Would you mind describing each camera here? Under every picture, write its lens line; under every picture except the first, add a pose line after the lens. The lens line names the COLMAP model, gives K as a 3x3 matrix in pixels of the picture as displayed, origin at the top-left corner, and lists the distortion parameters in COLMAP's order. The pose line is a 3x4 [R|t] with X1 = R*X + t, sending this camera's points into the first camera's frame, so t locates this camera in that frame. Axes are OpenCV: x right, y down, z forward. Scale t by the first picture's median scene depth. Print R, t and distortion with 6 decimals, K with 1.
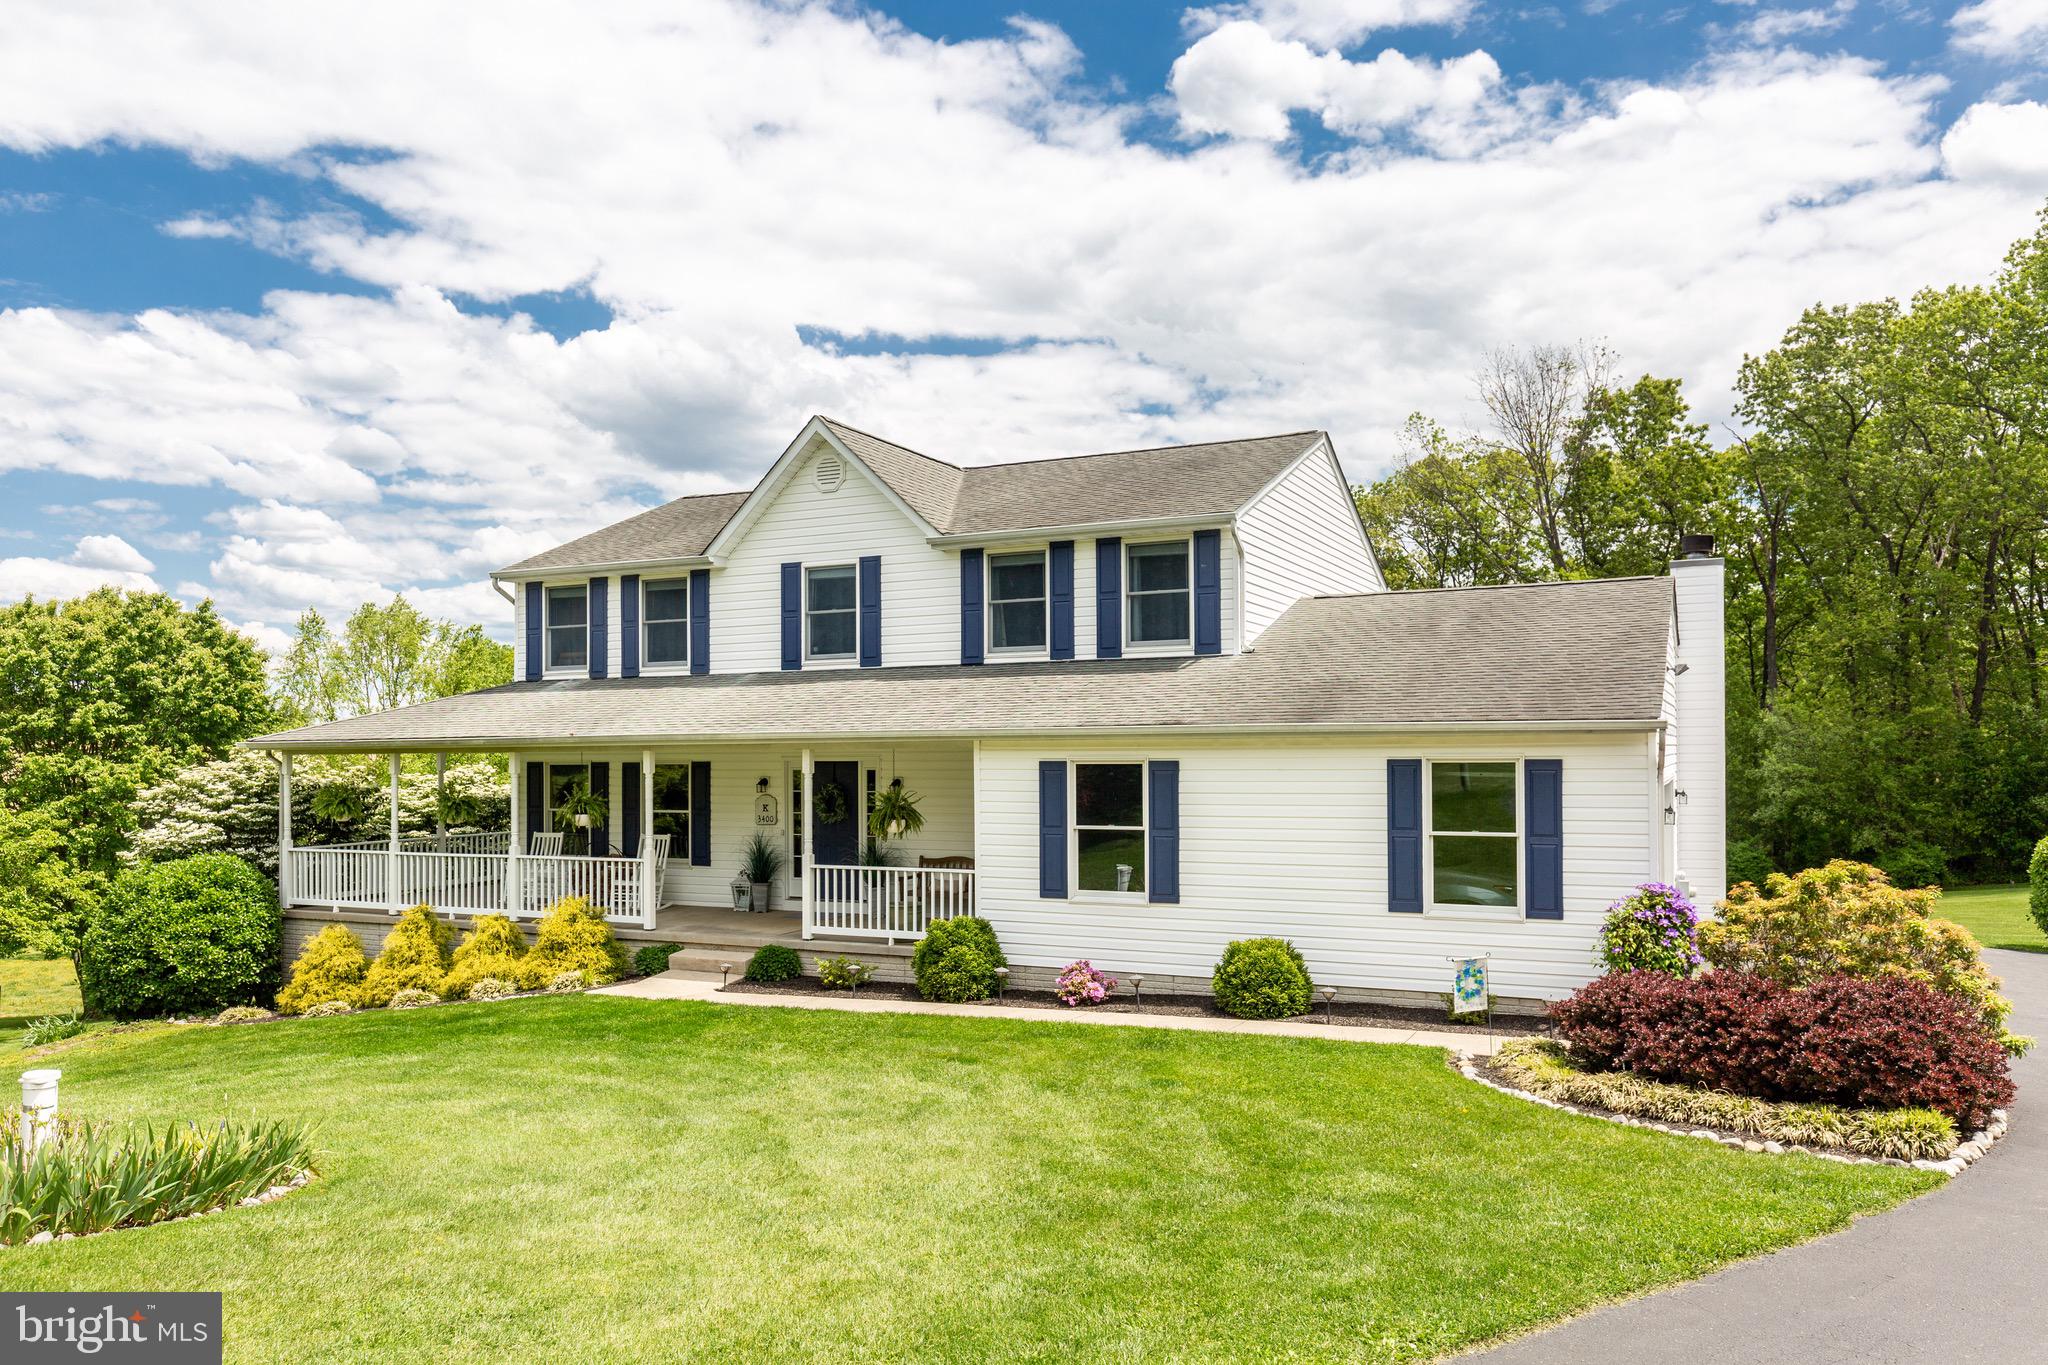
lens RADIAL K [[1421.4, 0, 1034.8], [0, 1421.4, 766.5], [0, 0, 1]] dist [-0.002033, -0.001551]
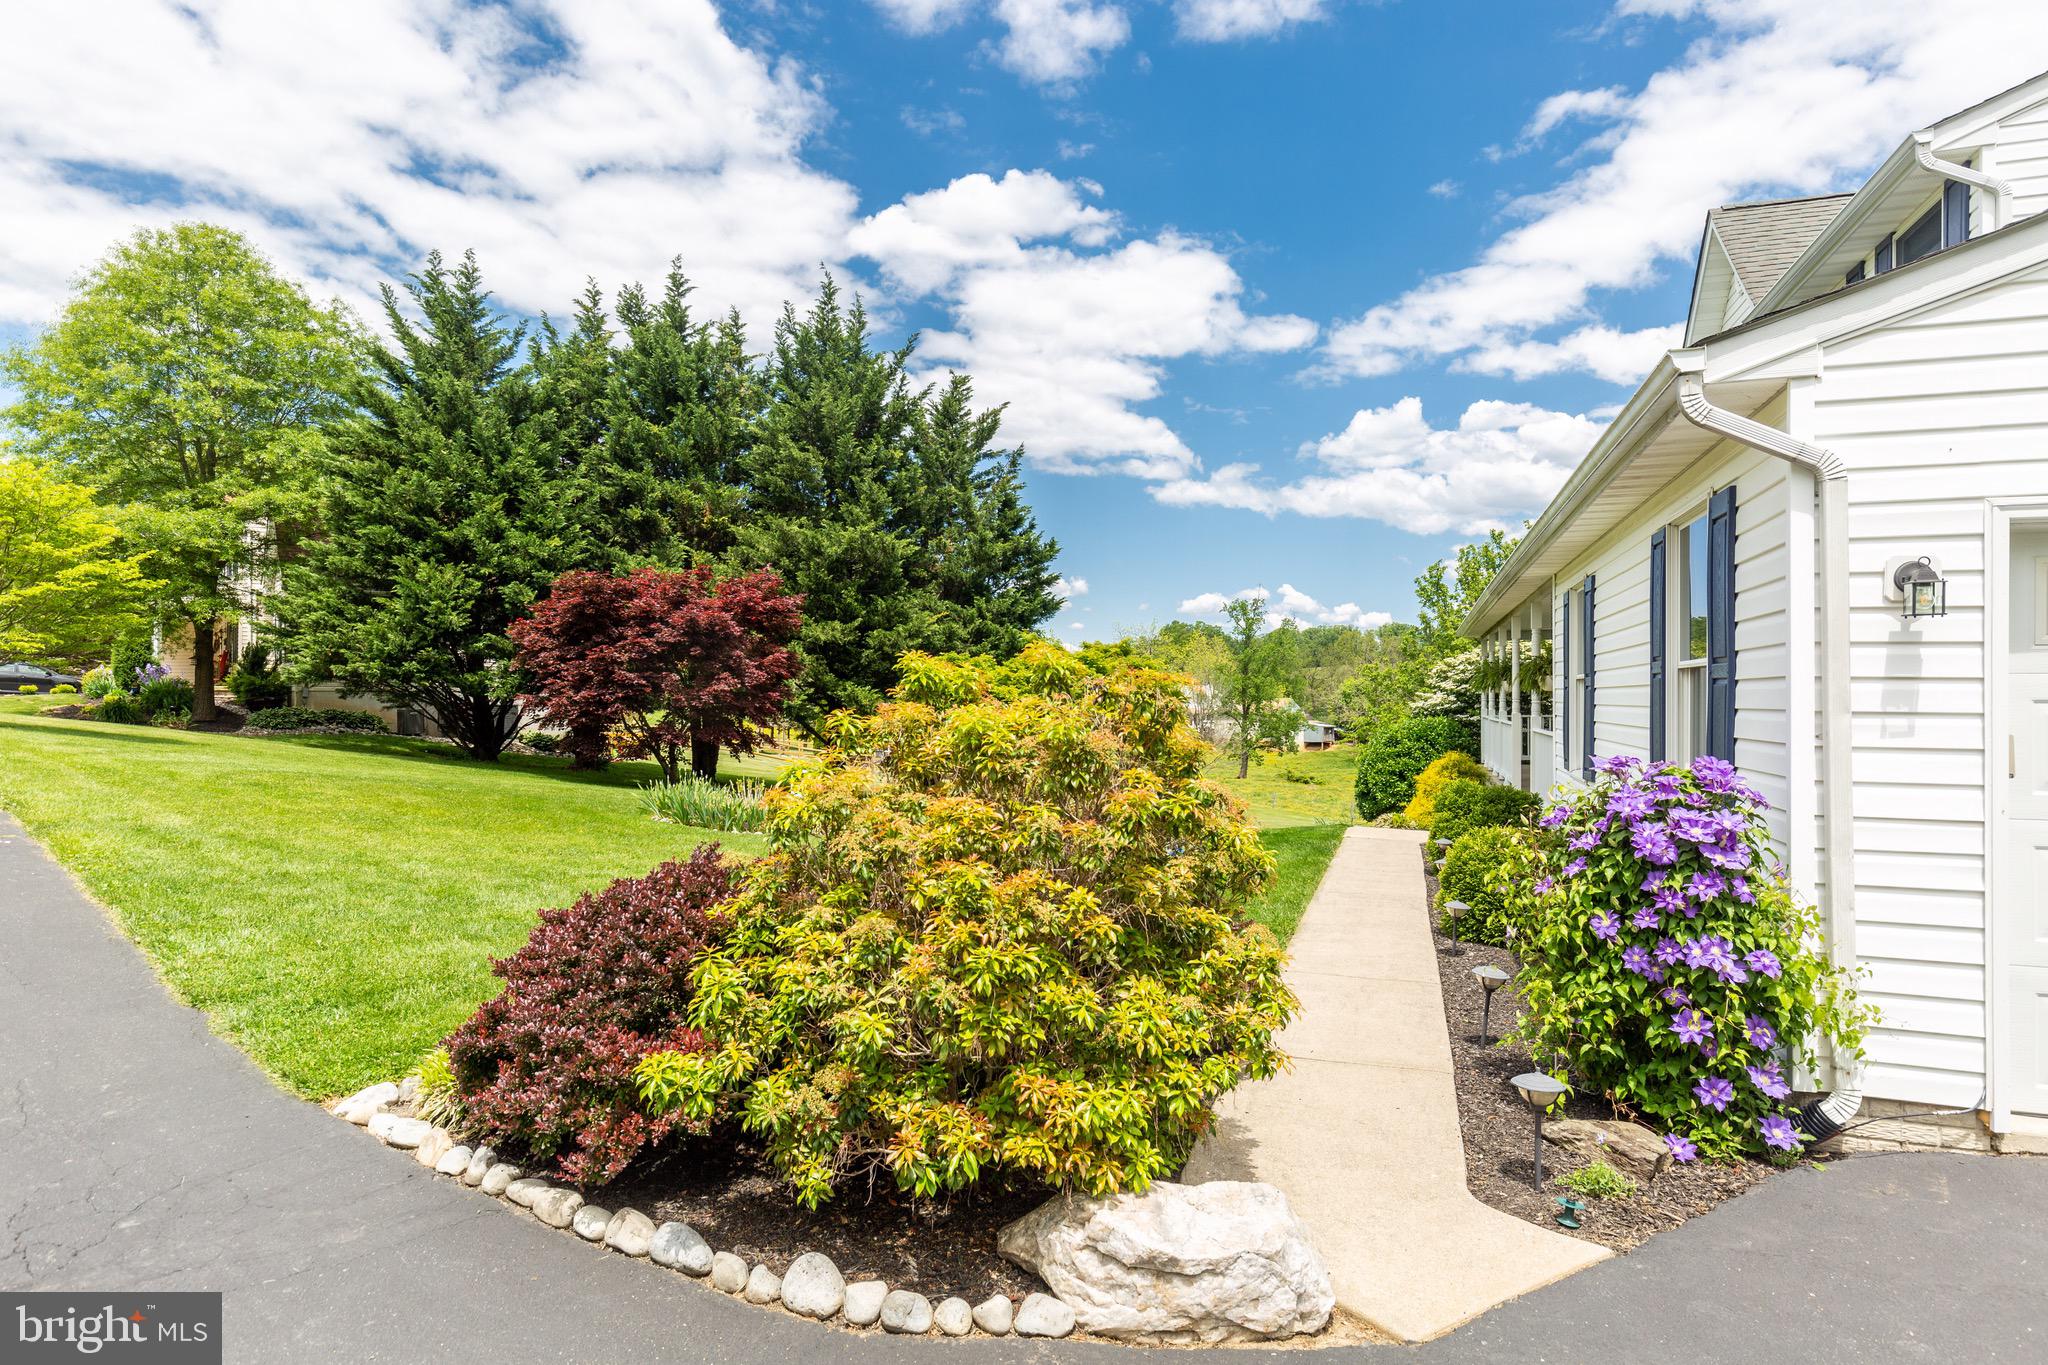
lens RADIAL K [[1171.4, 0, 1020.4], [0, 1171.4, 691.4], [0, 0, 1]] dist [0.009175, 0.000185]
pose [[0.114899, 0.002717, -0.993373, 0.479891], [-0.008384, 0.999963, 0.001765, 0.040723], [0.993342, 0.008125, 0.114918, 0.501855]]
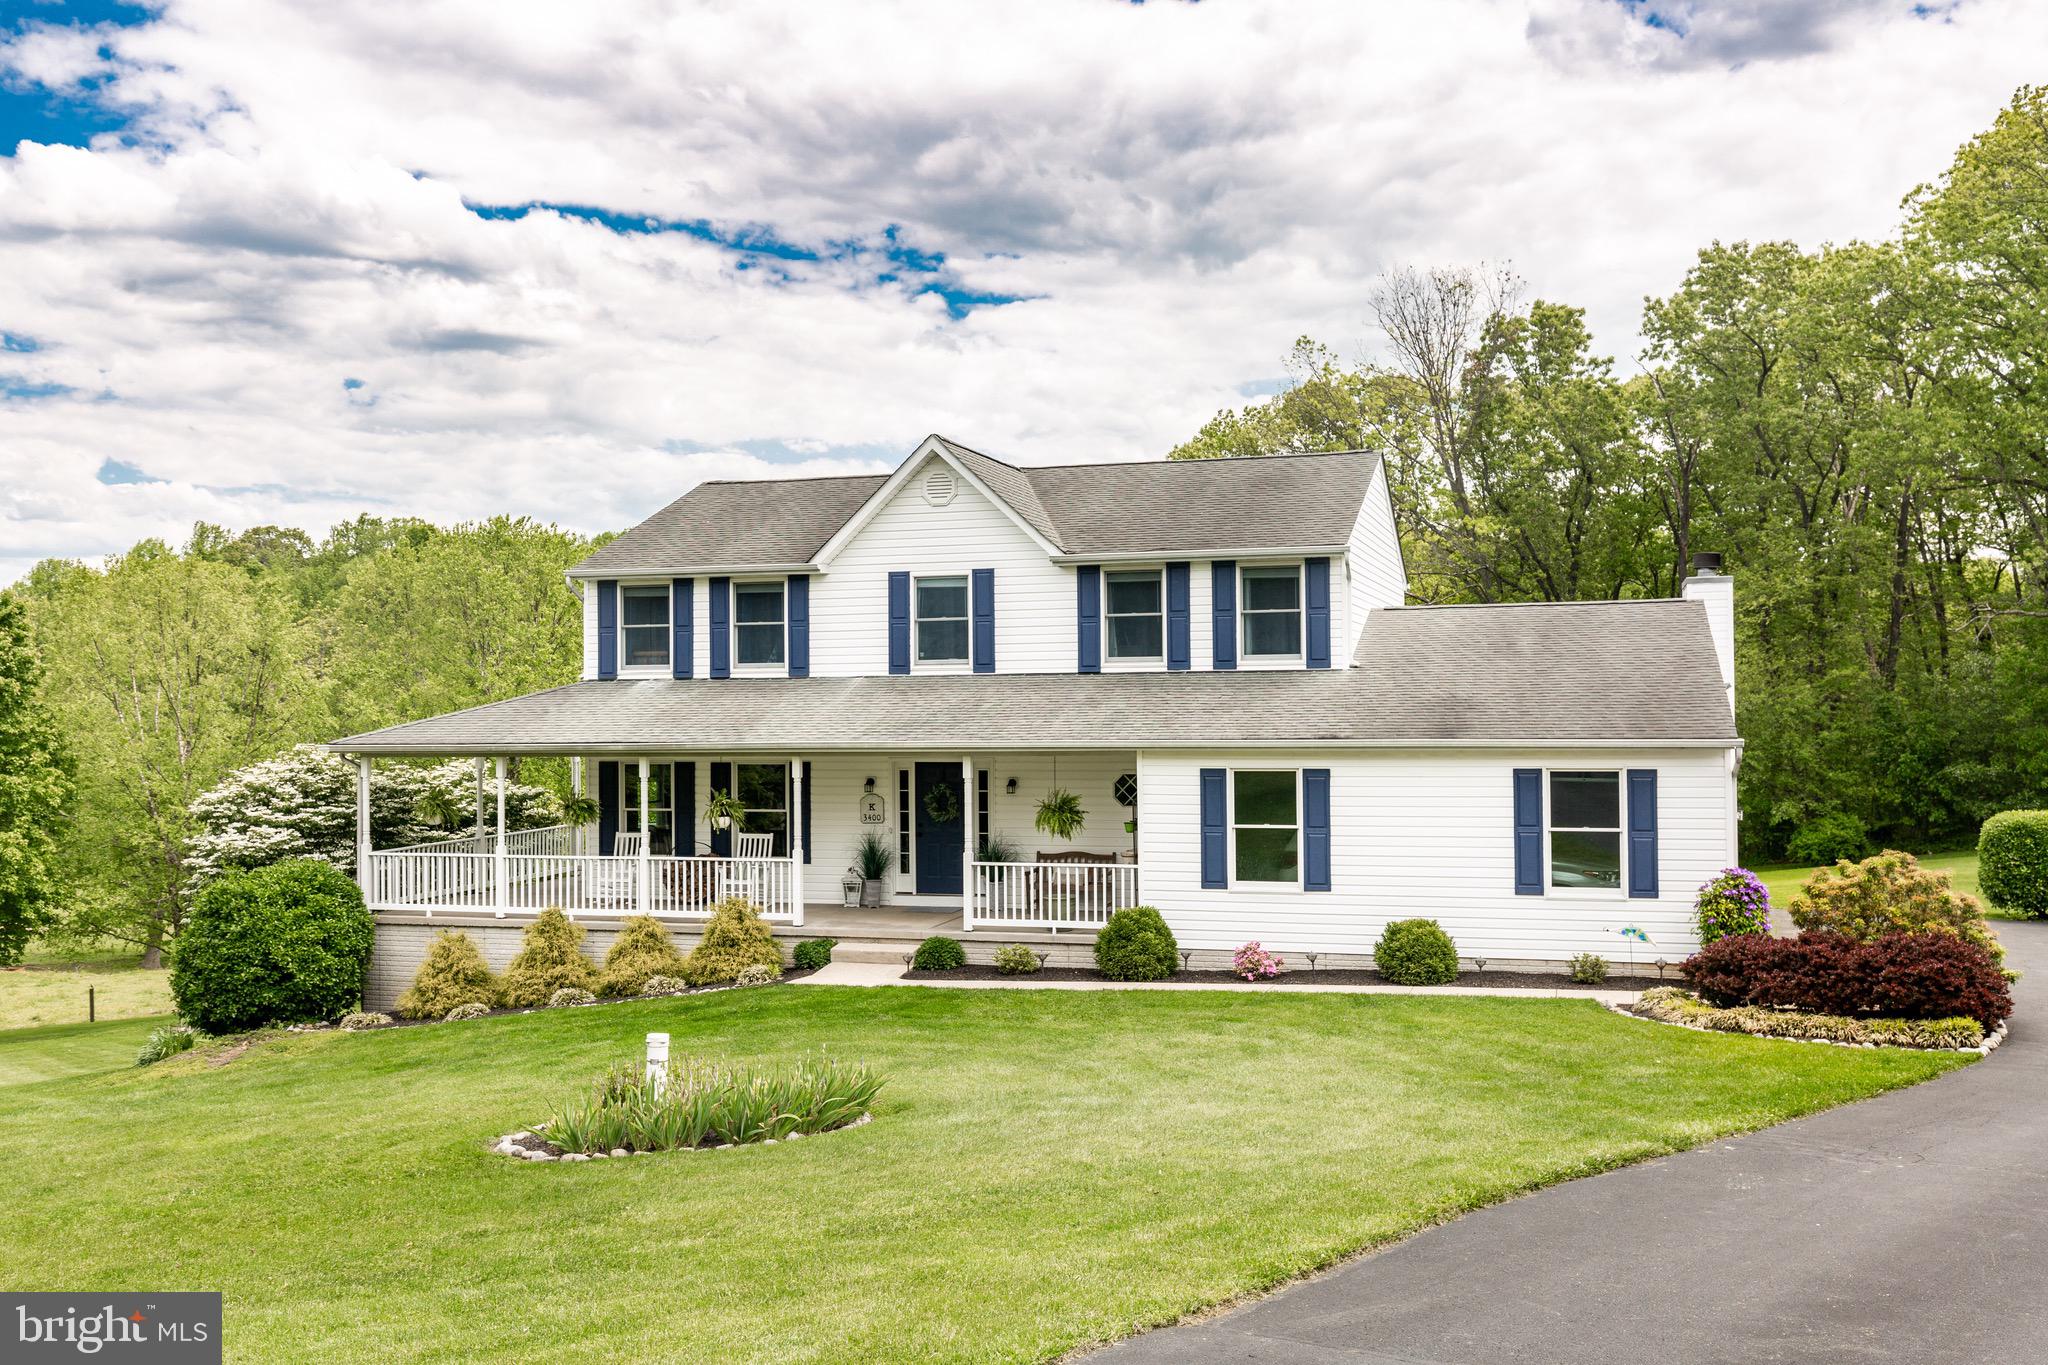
lens RADIAL K [[1797.2, 0, 1036.1], [0, 1797.2, 686.5], [0, 0, 1]] dist [-0.025886, 0.027377]
pose [[0.988228, -0.001732, 0.152977, -0.271901], [0.004531, 0.999829, -0.017947, -0.034429], [-0.152920, 0.018429, 0.988067, -0.313873]]
